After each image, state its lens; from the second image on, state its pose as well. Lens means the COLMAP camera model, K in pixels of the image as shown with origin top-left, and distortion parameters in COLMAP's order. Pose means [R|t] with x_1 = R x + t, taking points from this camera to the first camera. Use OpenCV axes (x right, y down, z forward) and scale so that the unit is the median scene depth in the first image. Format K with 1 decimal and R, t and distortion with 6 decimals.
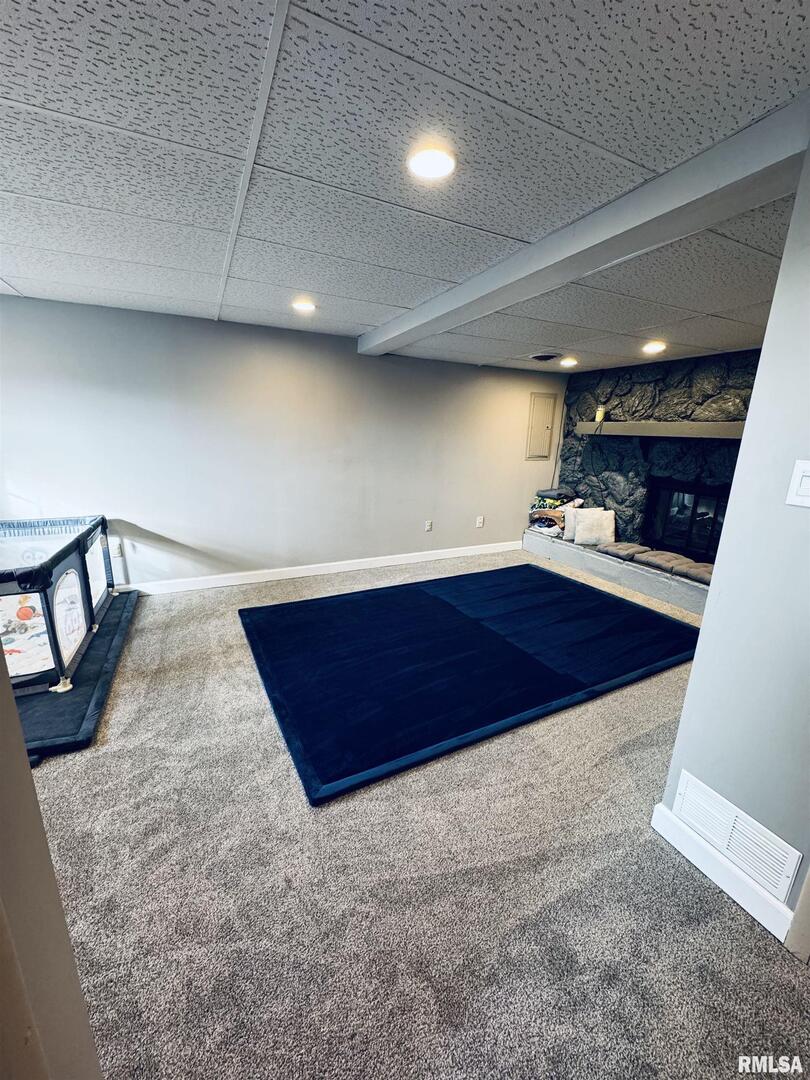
lens RADIAL K [[429.9, 0, 405.0], [0, 429.9, 540.0], [0, 0, 1]] dist [-0.001321, -0.000053]
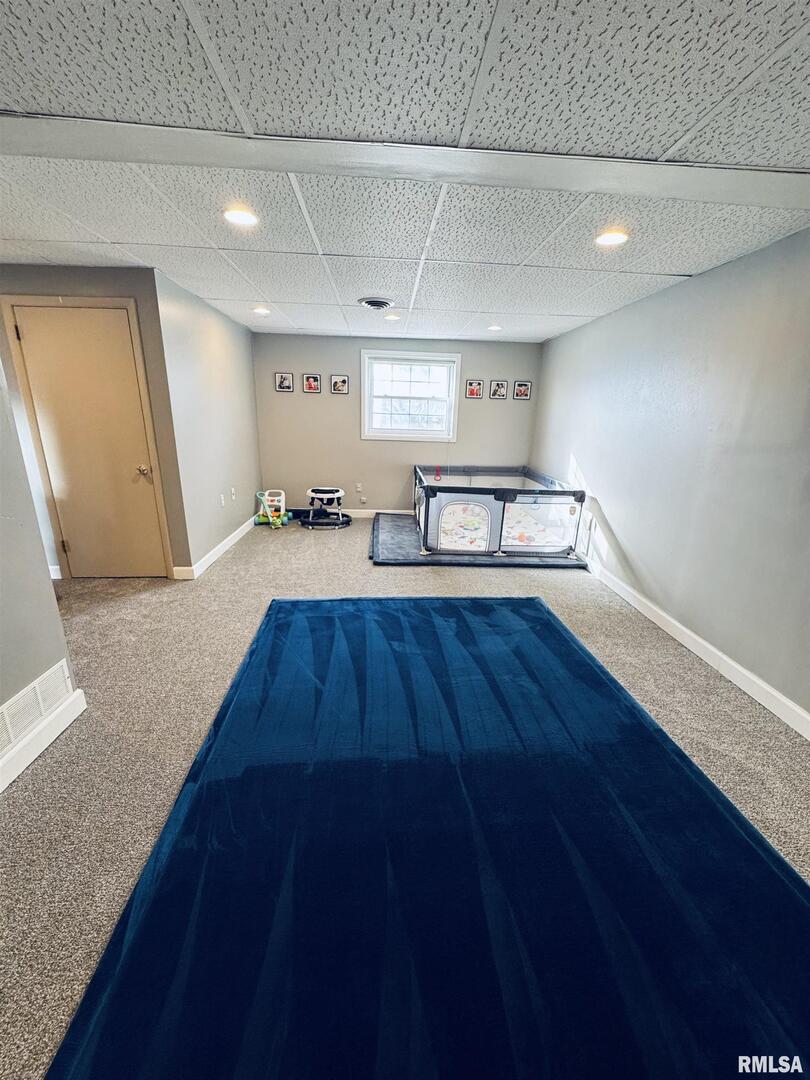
lens RADIAL K [[429.9, 0, 405.0], [0, 429.9, 540.0], [0, 0, 1]] dist [-0.001321, -0.000053]
pose [[-0.382177, 0.233739, -0.894040, 0.487026], [-0.260662, 0.900928, 0.346965, -0.182084], [0.886564, 0.365644, -0.283387, 0.784941]]
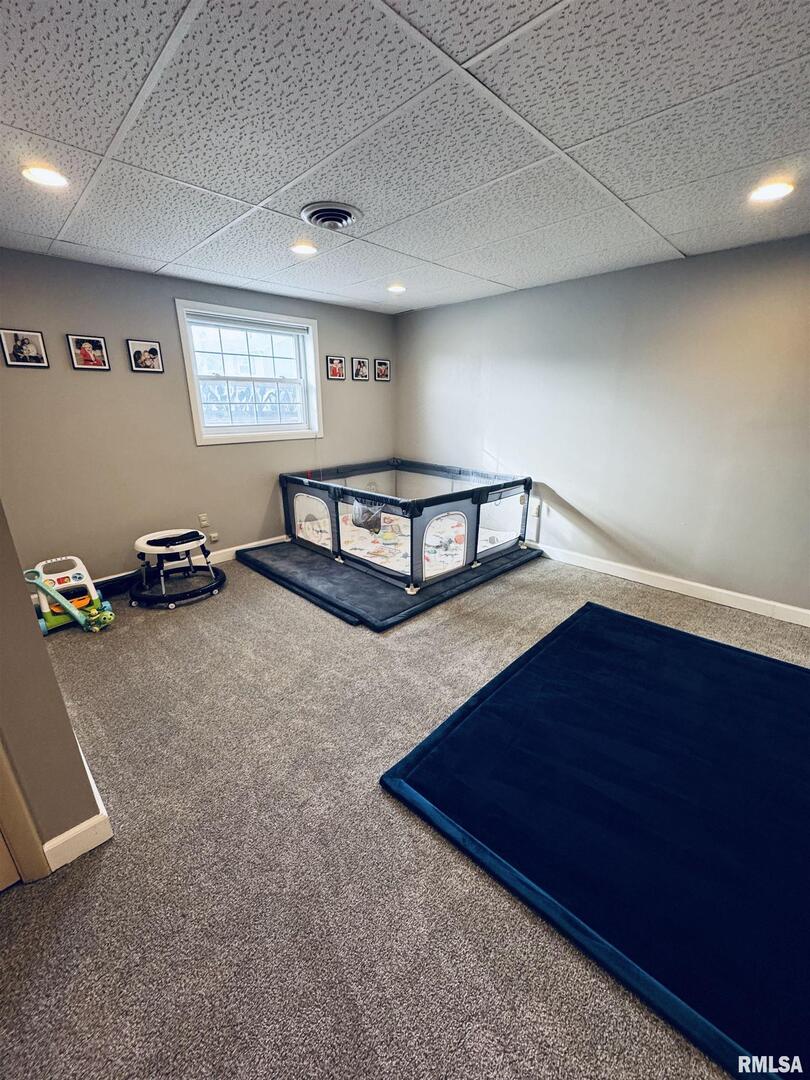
lens RADIAL K [[429.9, 0, 405.0], [0, 429.9, 540.0], [0, 0, 1]] dist [-0.001321, -0.000053]
pose [[0.325213, 0.270003, -0.906275, 0.216702], [-0.220680, 0.953580, 0.204906, -0.048793], [0.919531, 0.133359, 0.369700, 0.248513]]
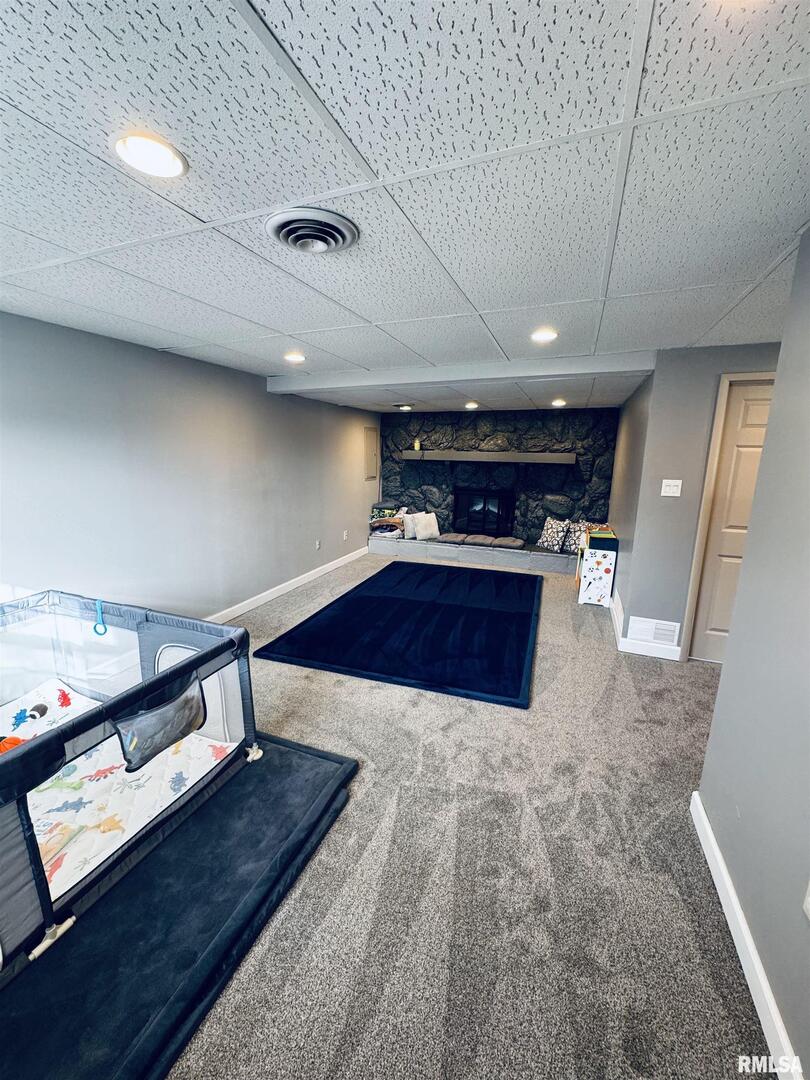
lens RADIAL K [[429.9, 0, 405.0], [0, 429.9, 540.0], [0, 0, 1]] dist [-0.001321, -0.000053]
pose [[0.733532, -0.152883, 0.662237, -0.604807], [0.174242, 0.984109, 0.034190, -0.051585], [-0.656940, 0.090310, 0.748514, 0.020181]]
